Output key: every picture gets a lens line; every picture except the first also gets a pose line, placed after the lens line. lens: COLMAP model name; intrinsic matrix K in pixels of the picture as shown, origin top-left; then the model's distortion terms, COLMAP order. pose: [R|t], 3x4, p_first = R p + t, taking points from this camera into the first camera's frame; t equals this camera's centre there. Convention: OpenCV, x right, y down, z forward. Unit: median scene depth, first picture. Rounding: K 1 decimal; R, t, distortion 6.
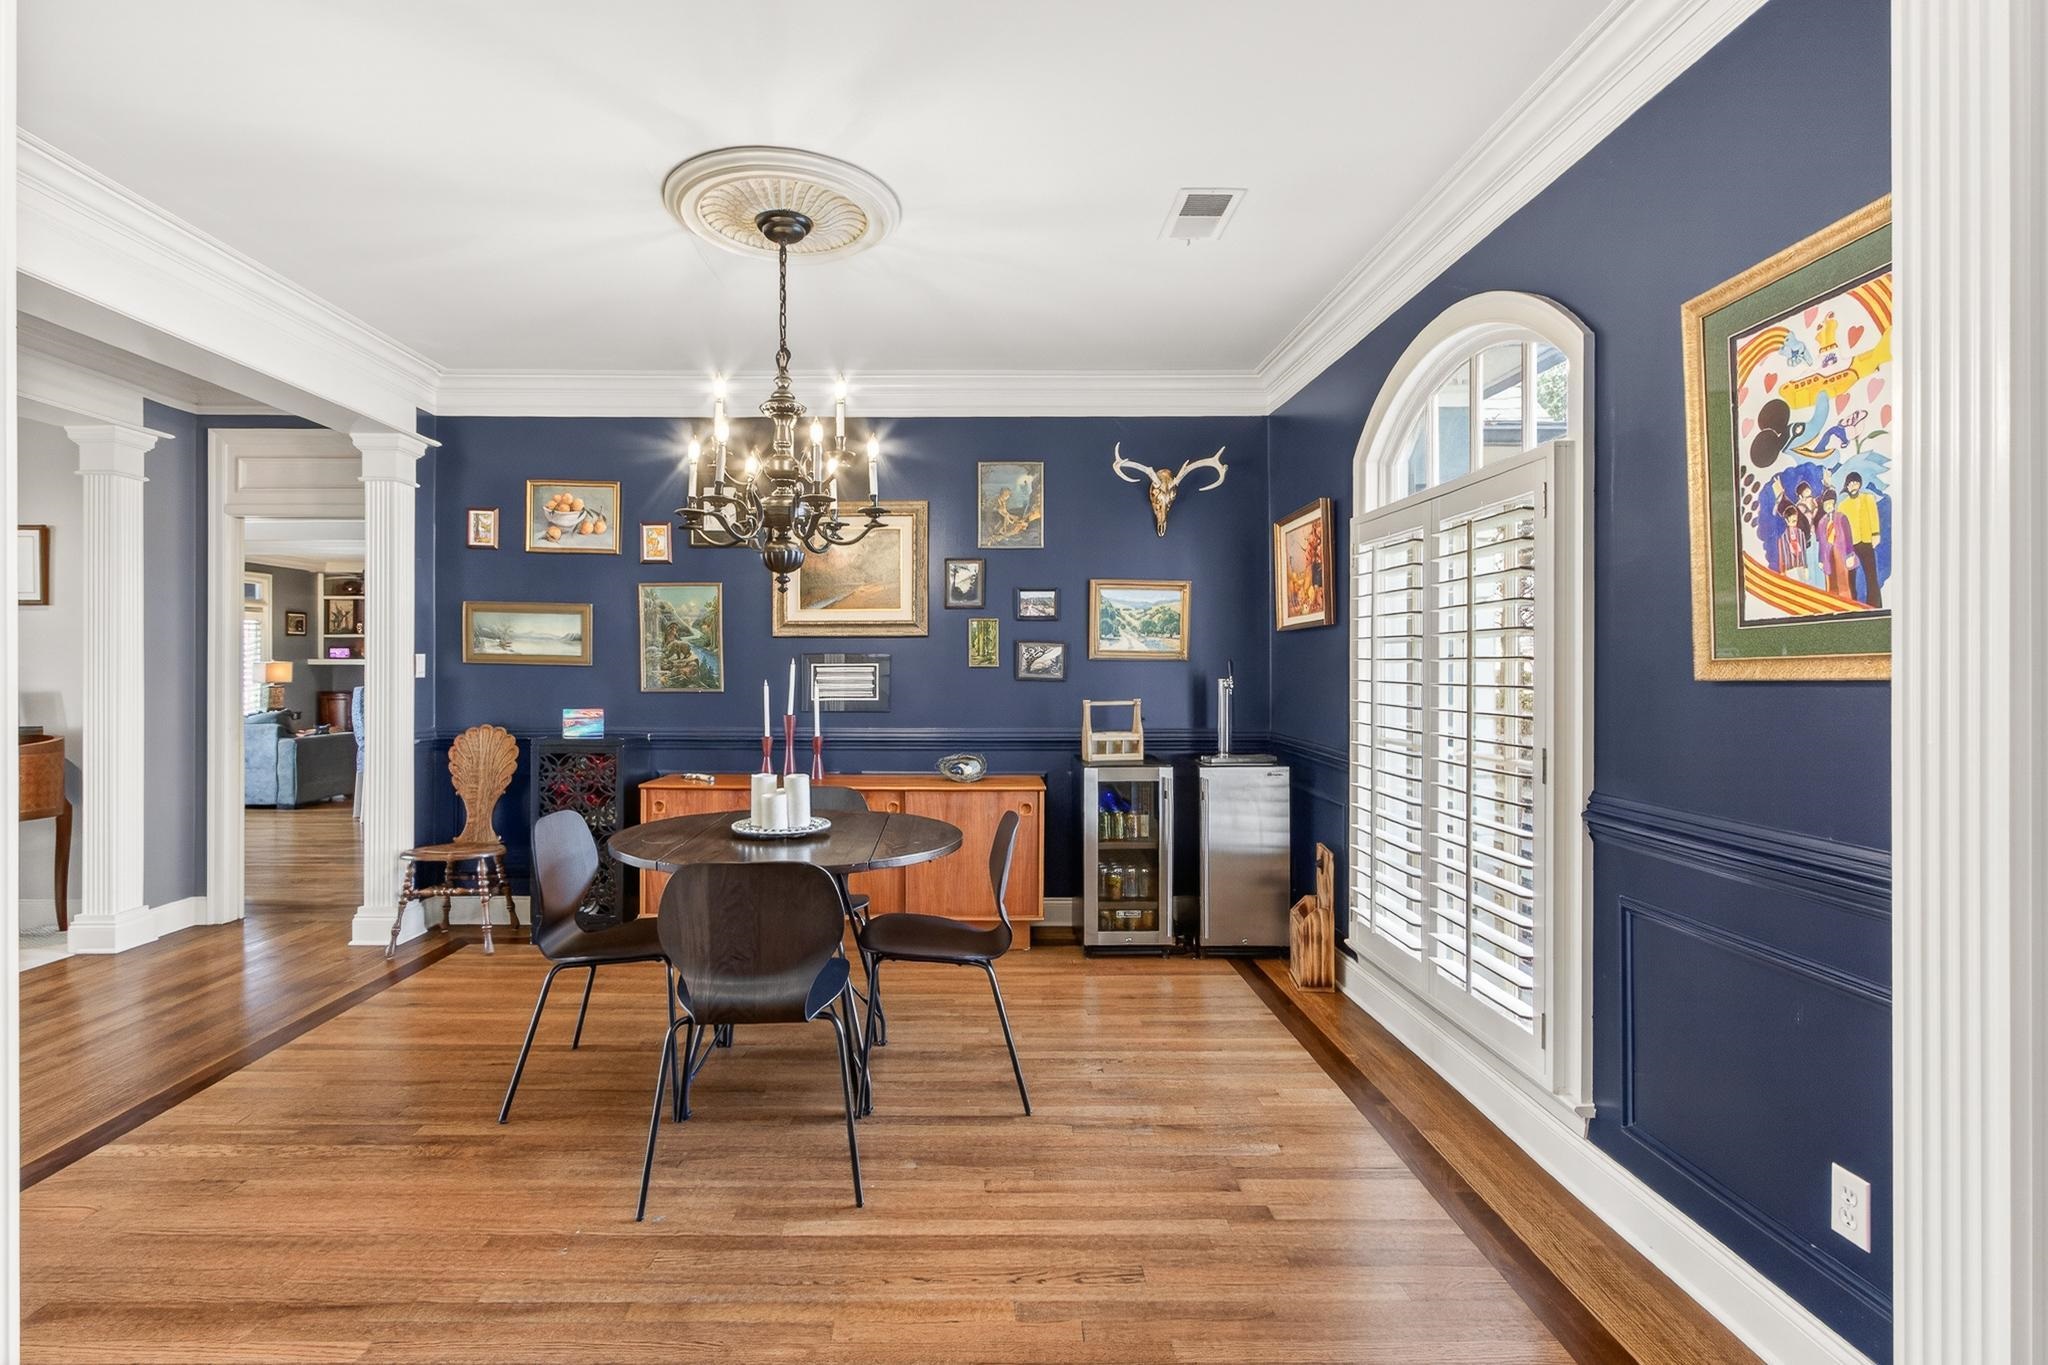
lens RADIAL K [[970.3, 0, 966.7], [0, 970.3, 667.0], [0, 0, 1]] dist [-0.019382, 0.001268]
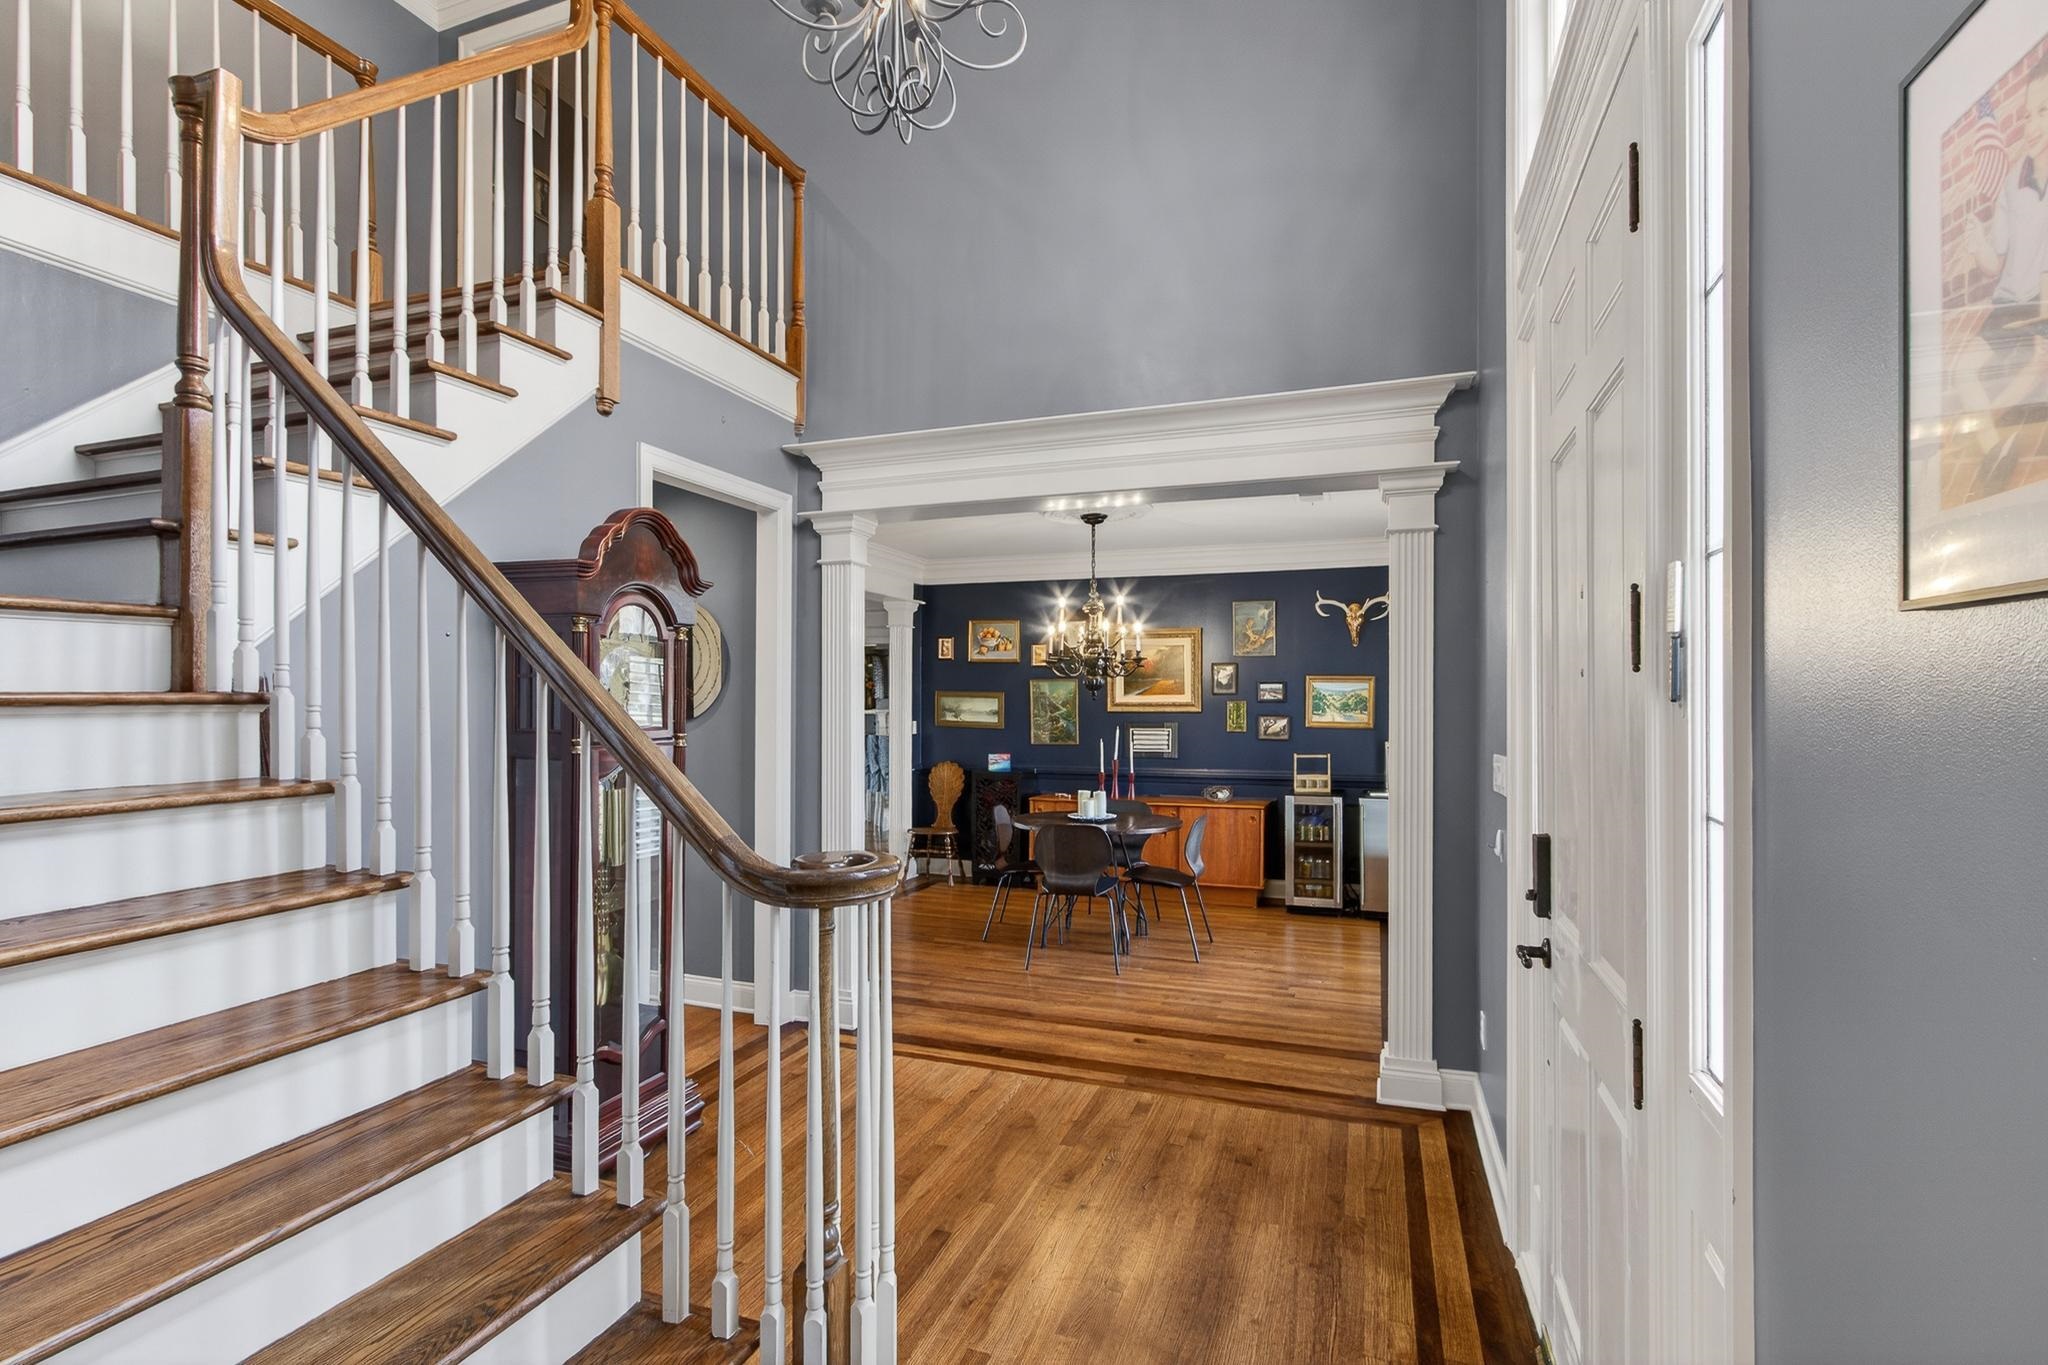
lens RADIAL K [[970.3, 0, 1023.1], [0, 970.3, 697.8], [0, 0, 1]] dist [-0.019382, 0.001268]
pose [[0.939879, -0.001118, -0.341506, 0.234893], [-0.001617, 0.999969, -0.007726, -0.043197], [0.341504, 0.007814, 0.939848, -0.615706]]
